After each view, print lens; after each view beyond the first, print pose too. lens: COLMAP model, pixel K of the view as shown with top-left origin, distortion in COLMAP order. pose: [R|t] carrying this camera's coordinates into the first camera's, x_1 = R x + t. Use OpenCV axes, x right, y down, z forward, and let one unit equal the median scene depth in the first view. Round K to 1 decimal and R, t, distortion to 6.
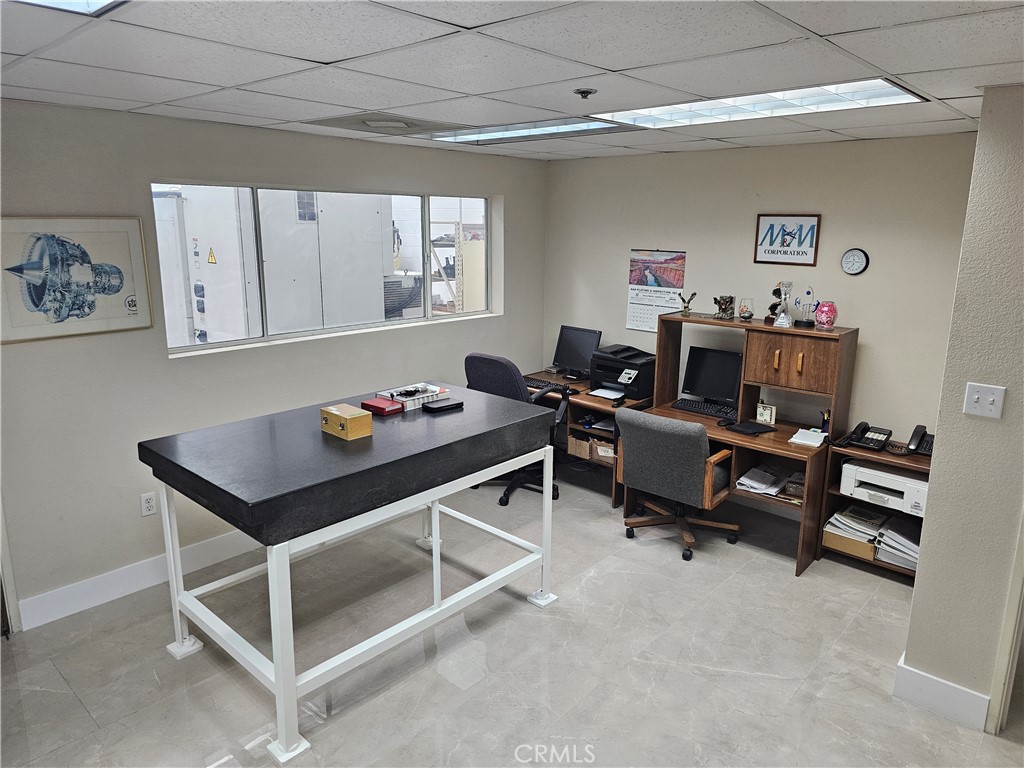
lens RADIAL K [[693.9, 0, 514.4], [0, 693.9, 374.7], [0, 0, 1]] dist [0.061538, -0.052737]
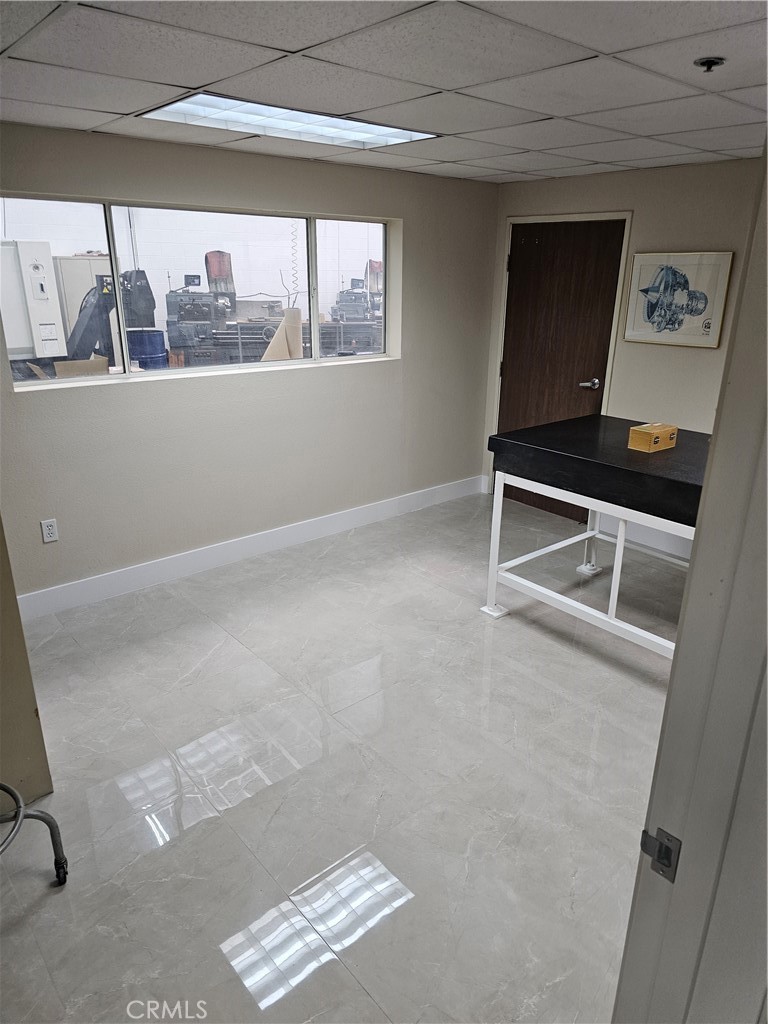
lens RADIAL K [[693.9, 0, 389.0], [0, 693.9, 516.6], [0, 0, 1]] dist [0.061538, -0.052737]
pose [[-0.136027, 0.319433, -0.937795, 0.858755], [-0.240193, 0.907718, 0.344028, -0.092937], [0.961147, 0.272048, -0.046748, 0.653946]]
